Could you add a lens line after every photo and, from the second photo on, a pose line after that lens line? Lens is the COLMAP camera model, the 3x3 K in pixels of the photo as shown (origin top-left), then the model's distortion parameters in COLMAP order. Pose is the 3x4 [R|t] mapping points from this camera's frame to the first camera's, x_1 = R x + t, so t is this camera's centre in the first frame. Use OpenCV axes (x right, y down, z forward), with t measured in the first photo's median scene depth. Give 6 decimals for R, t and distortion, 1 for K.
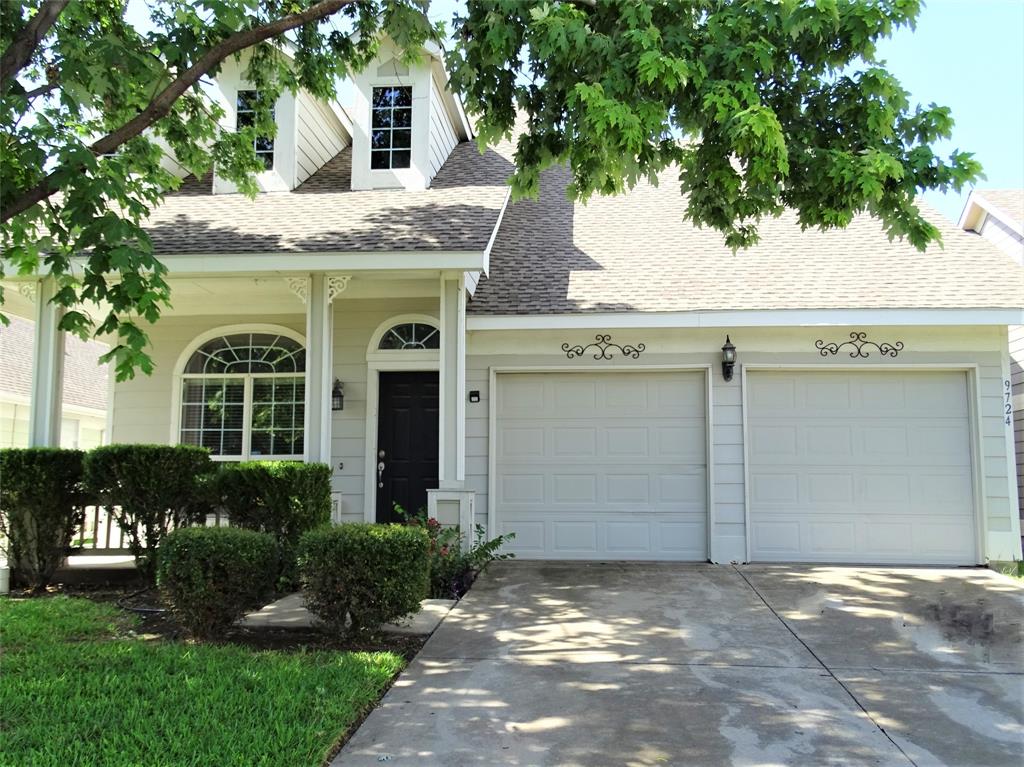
lens RADIAL K [[937.3, 0, 512.0], [0, 937.3, 383.5], [0, 0, 1]] dist [0.034665, 0.005422]
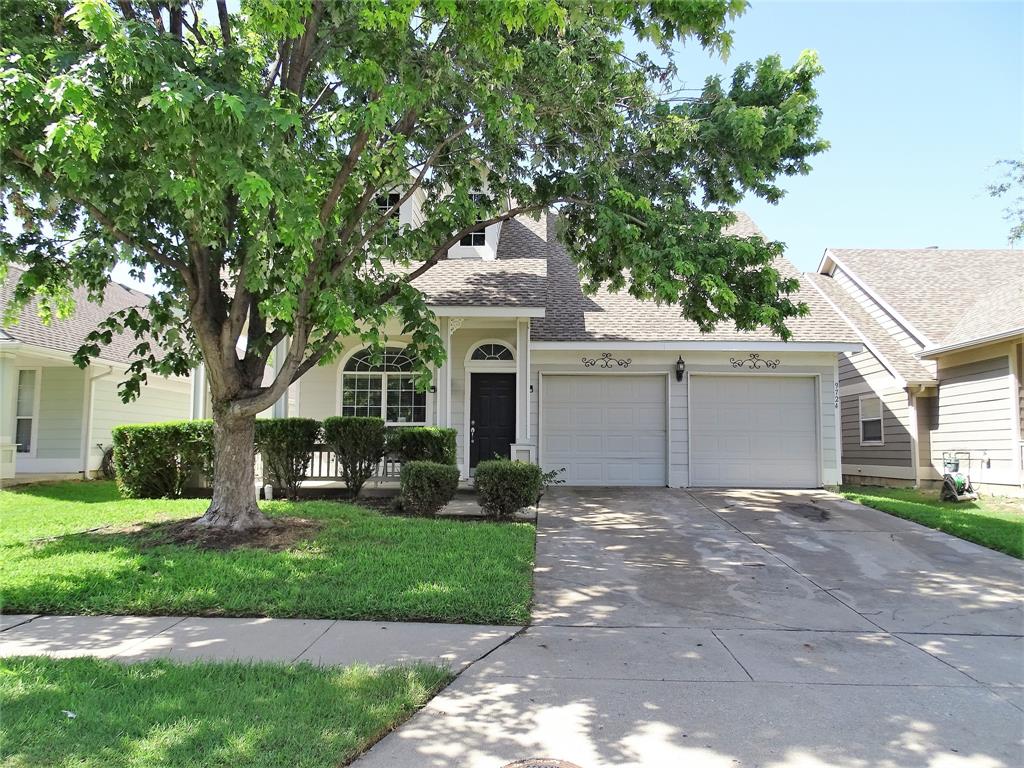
lens RADIAL K [[740.3, 0, 525.6], [0, 740.3, 383.0], [0, 0, 1]] dist [-0.000686, -0.000370]
pose [[0.998127, 0.010435, 0.060275, -0.133152], [-0.011978, 0.999608, 0.025301, -0.031224], [-0.059988, -0.025975, 0.997861, -0.331498]]
